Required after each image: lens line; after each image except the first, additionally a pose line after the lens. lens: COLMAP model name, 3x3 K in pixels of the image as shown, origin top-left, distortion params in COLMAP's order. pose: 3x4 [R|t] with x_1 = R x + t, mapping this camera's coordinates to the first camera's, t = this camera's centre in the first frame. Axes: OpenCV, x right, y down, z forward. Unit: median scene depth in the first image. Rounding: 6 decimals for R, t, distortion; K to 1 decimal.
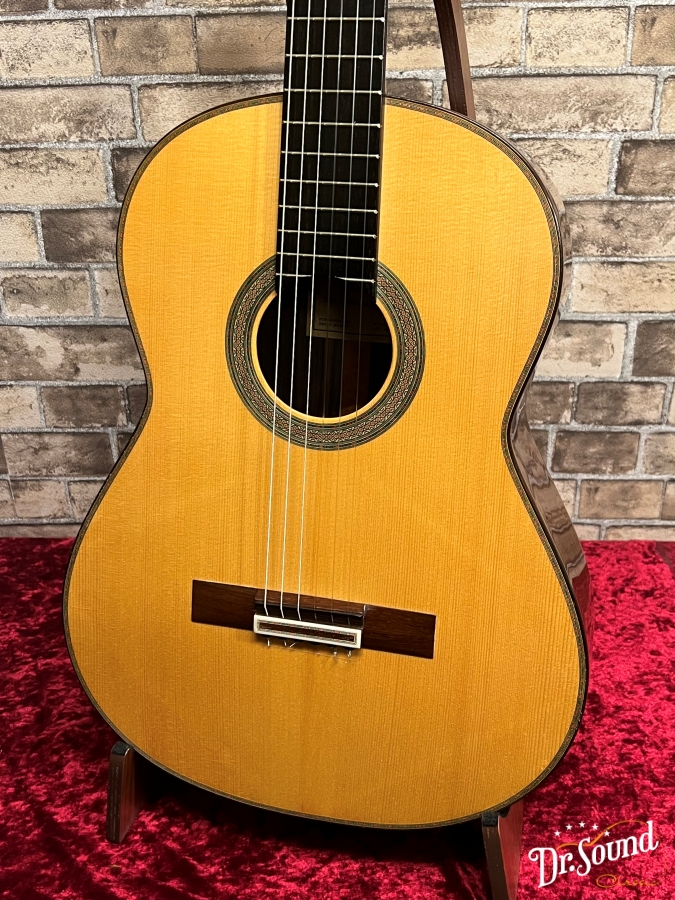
lens RADIAL K [[1051.8, 0, 326.3], [0, 1051.8, 450.5], [0, 0, 1]] dist [0.008833, 0.000000]
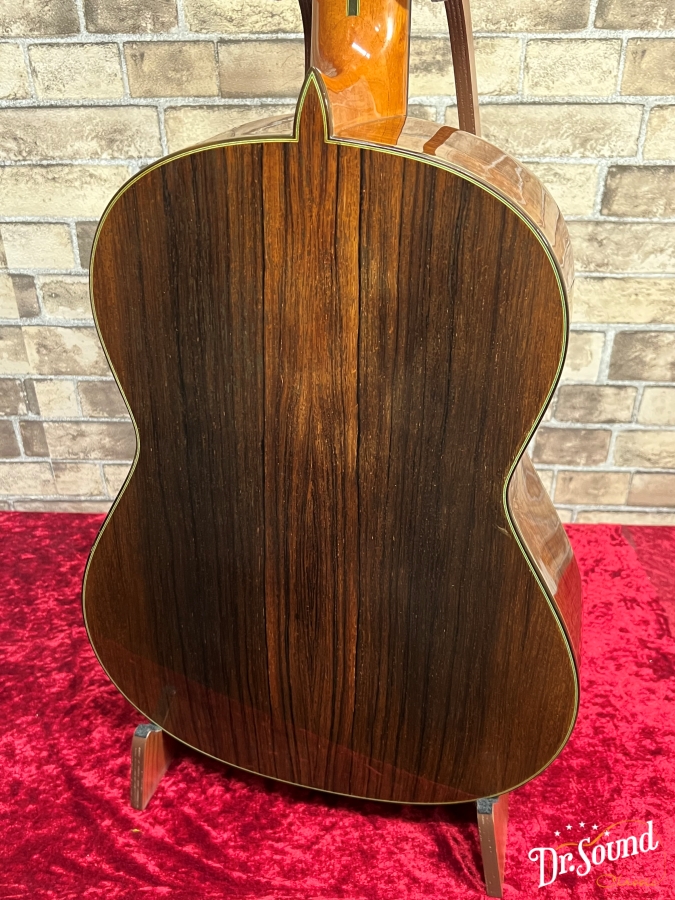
lens RADIAL K [[851.5, 0, 330.0], [0, 851.5, 458.3], [0, 0, 1]] dist [0.006603, 0.000000]
pose [[0.999886, 0.014733, 0.003200, -0.005898], [-0.014876, 0.998607, 0.050616, -0.031960], [-0.002450, -0.050658, 0.998713, 0.103220]]
